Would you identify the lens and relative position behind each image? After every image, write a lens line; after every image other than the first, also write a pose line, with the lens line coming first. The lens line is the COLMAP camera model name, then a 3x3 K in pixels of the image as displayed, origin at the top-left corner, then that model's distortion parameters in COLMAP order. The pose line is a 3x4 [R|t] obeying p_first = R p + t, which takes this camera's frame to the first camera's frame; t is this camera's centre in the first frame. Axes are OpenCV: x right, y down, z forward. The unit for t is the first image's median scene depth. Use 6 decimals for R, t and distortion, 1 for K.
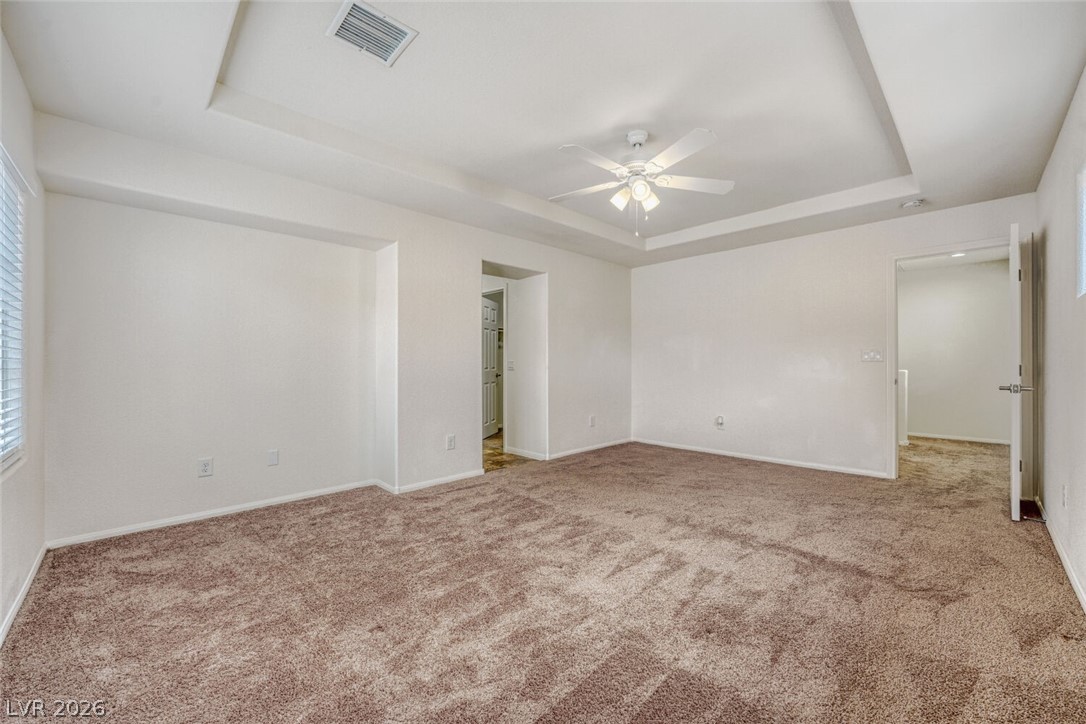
lens RADIAL K [[429.1, 0, 541.6], [0, 429.1, 362.2], [0, 0, 1]] dist [-0.018896, 0.002074]
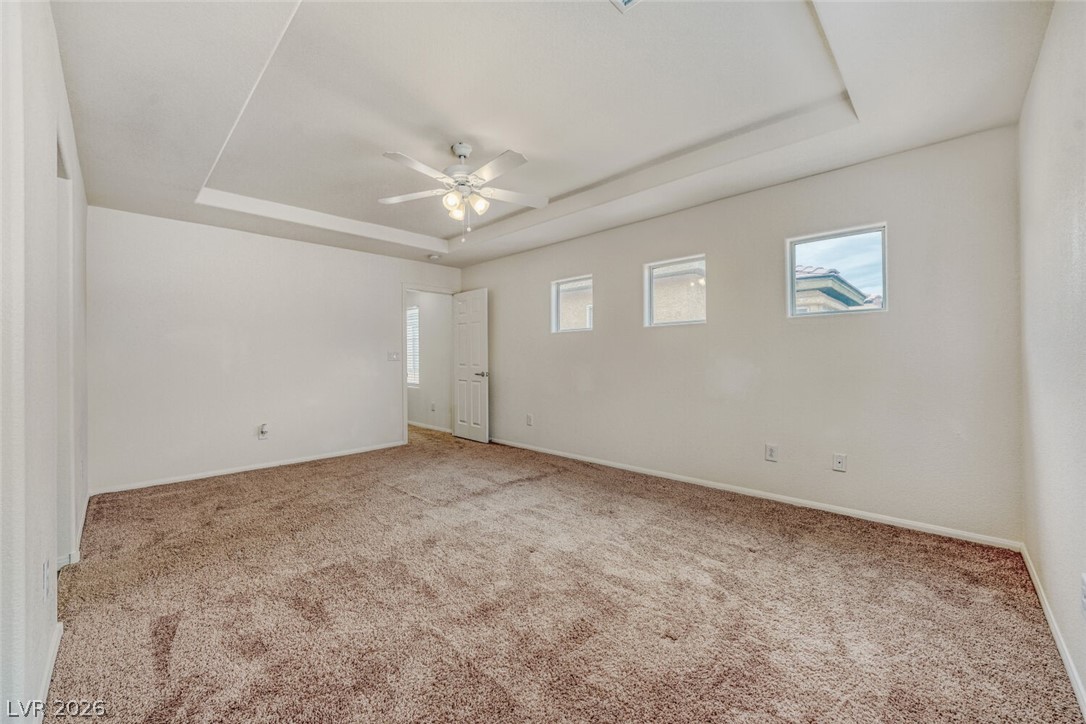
lens RADIAL K [[429.1, 0, 540.9], [0, 429.1, 359.3], [0, 0, 1]] dist [-0.018896, 0.002074]
pose [[-0.041226, 0.005327, 0.999136, -0.830532], [0.009498, 0.999943, -0.004939, 0.007408], [-0.999105, 0.009286, -0.041274, 0.831185]]
